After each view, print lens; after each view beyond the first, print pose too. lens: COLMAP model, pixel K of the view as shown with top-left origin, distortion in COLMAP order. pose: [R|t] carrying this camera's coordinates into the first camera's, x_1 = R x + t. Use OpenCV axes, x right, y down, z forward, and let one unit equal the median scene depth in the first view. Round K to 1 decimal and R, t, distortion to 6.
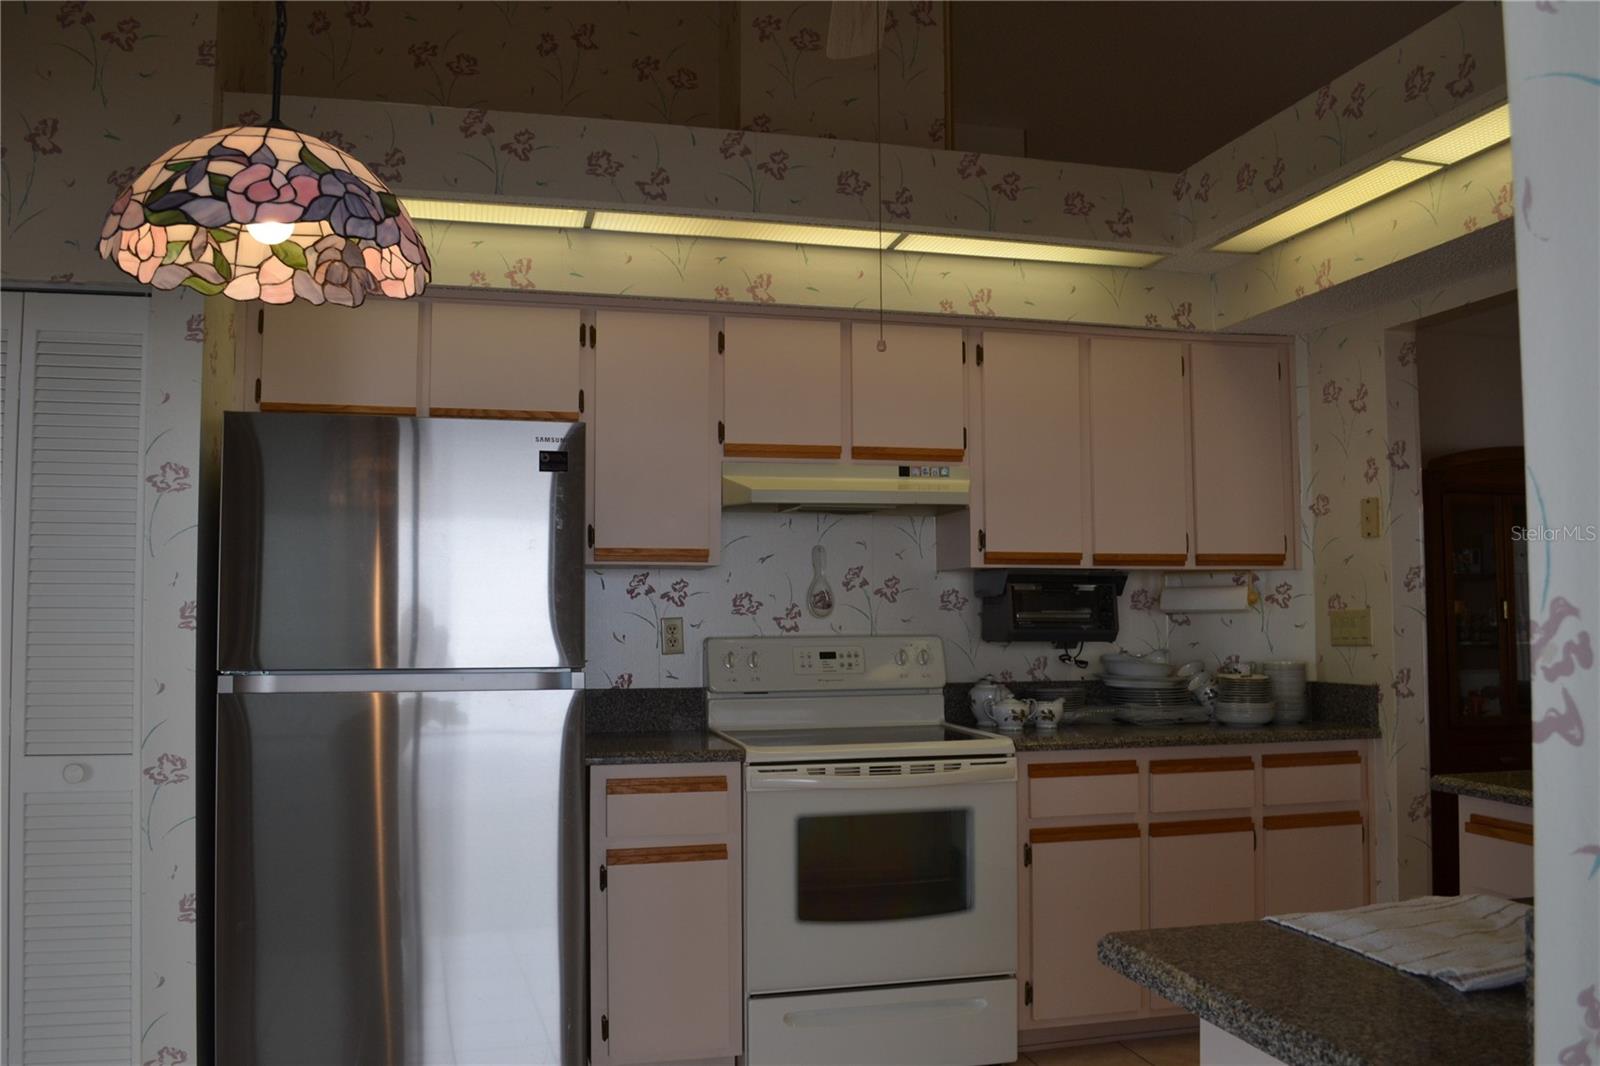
lens RADIAL K [[1325.4, 0, 800.0], [0, 1325.4, 533.0], [0, 0, 1]] dist [-0.072696, 0.003604]
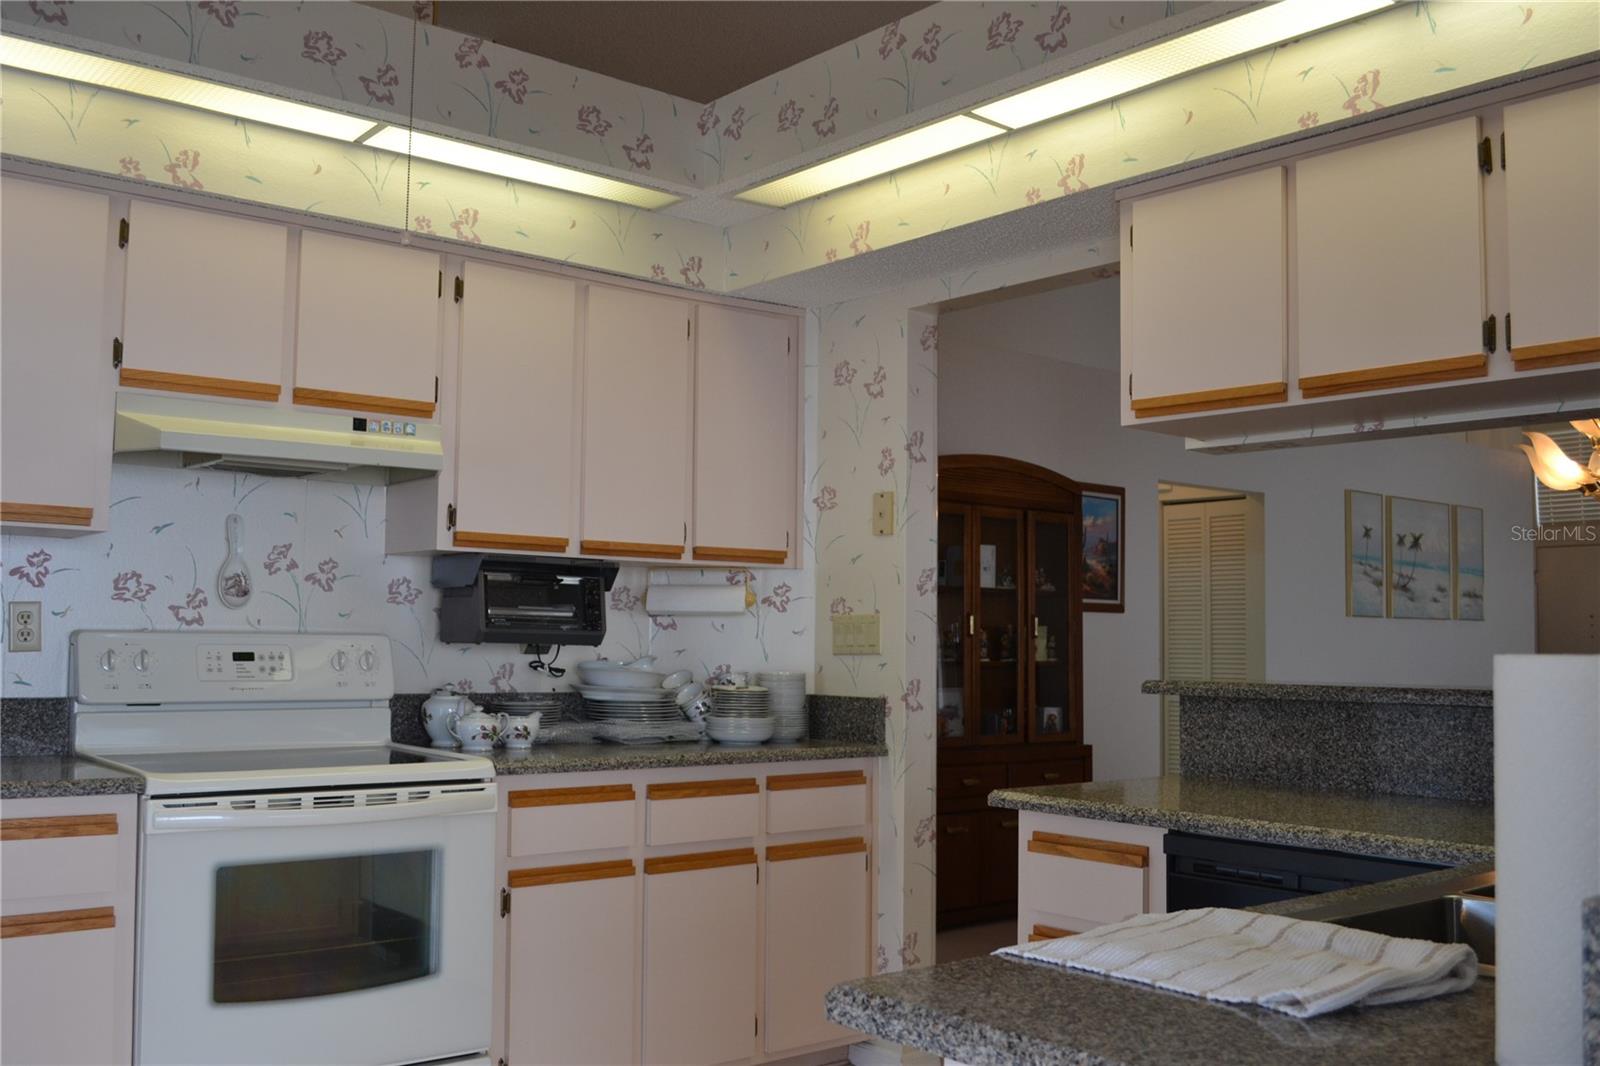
lens RADIAL K [[1500.0, 0, 800.0], [0, 1500.0, 533.0], [0, 0, 1]] dist [-0.065149, 0.004549]
pose [[0.902709, 0.045962, 0.427789, -0.063234], [-0.043116, 0.998936, -0.016346, 0.021851], [-0.428085, -0.003689, 0.903731, 0.084022]]
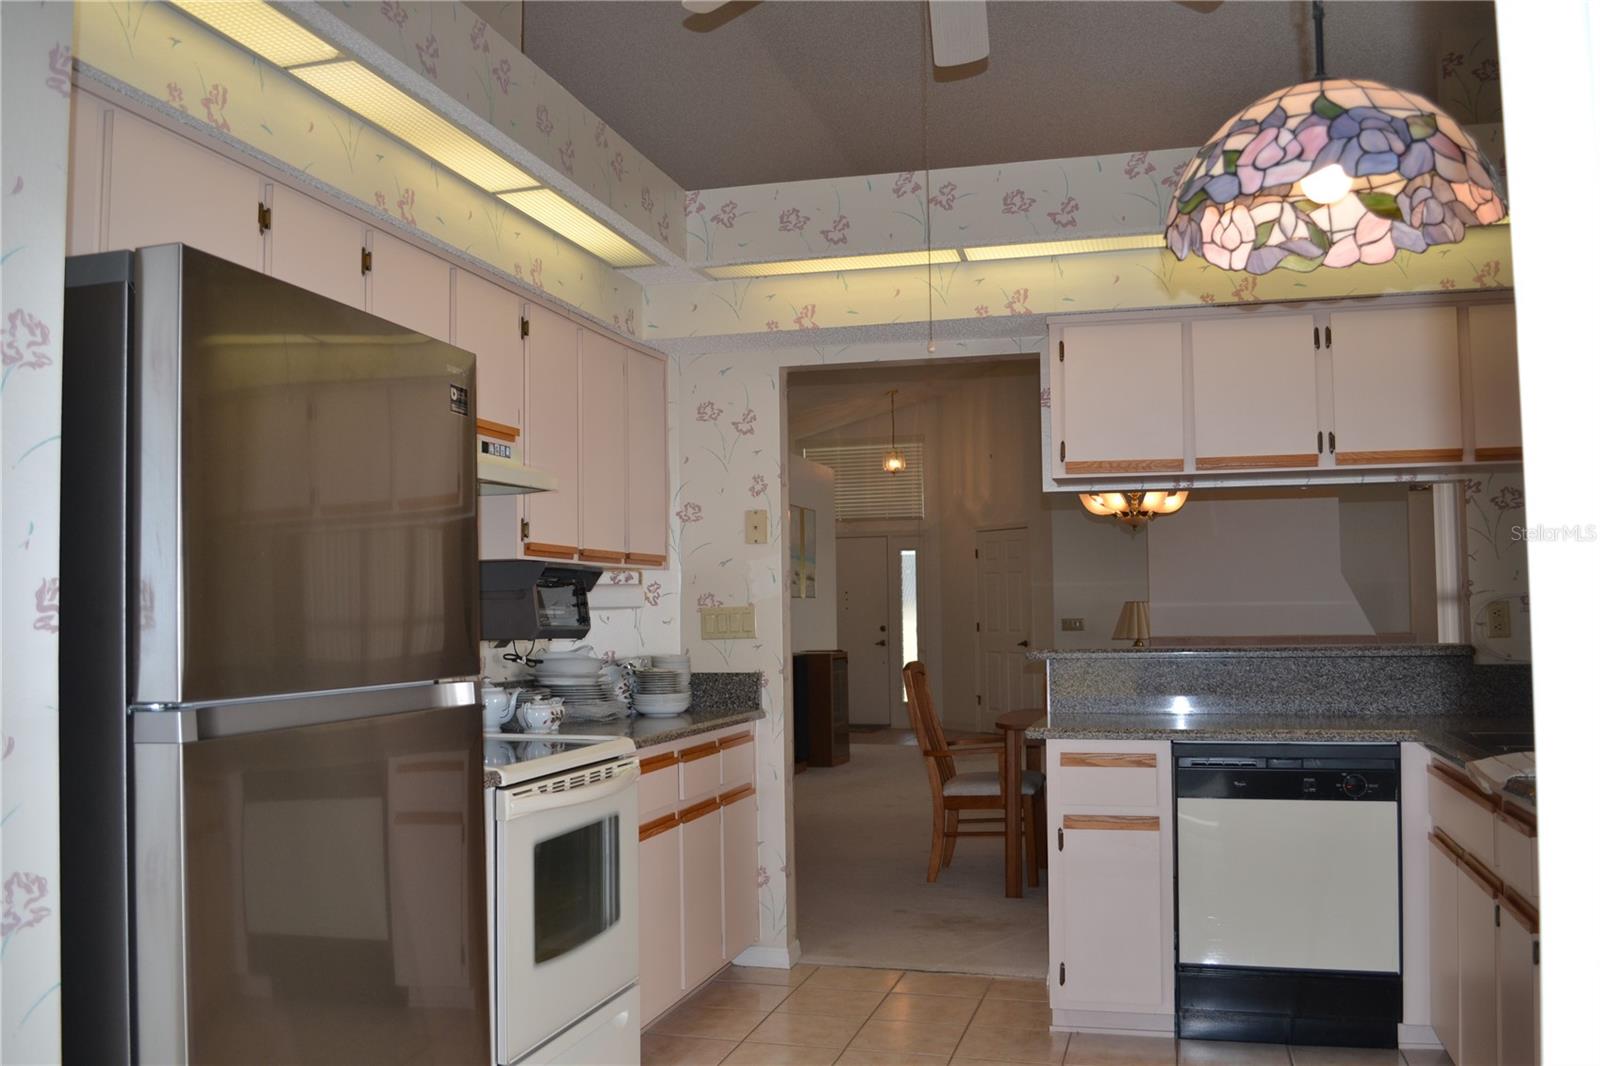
lens RADIAL K [[1412.5, 0, 800.0], [0, 1412.5, 533.0], [0, 0, 1]] dist [-0.065783, -0.000724]
pose [[0.489989, 0.047236, 0.870448, -0.643953], [-0.044651, 0.998580, -0.029054, 0.028864], [-0.870584, -0.024630, 0.491403, 0.363469]]
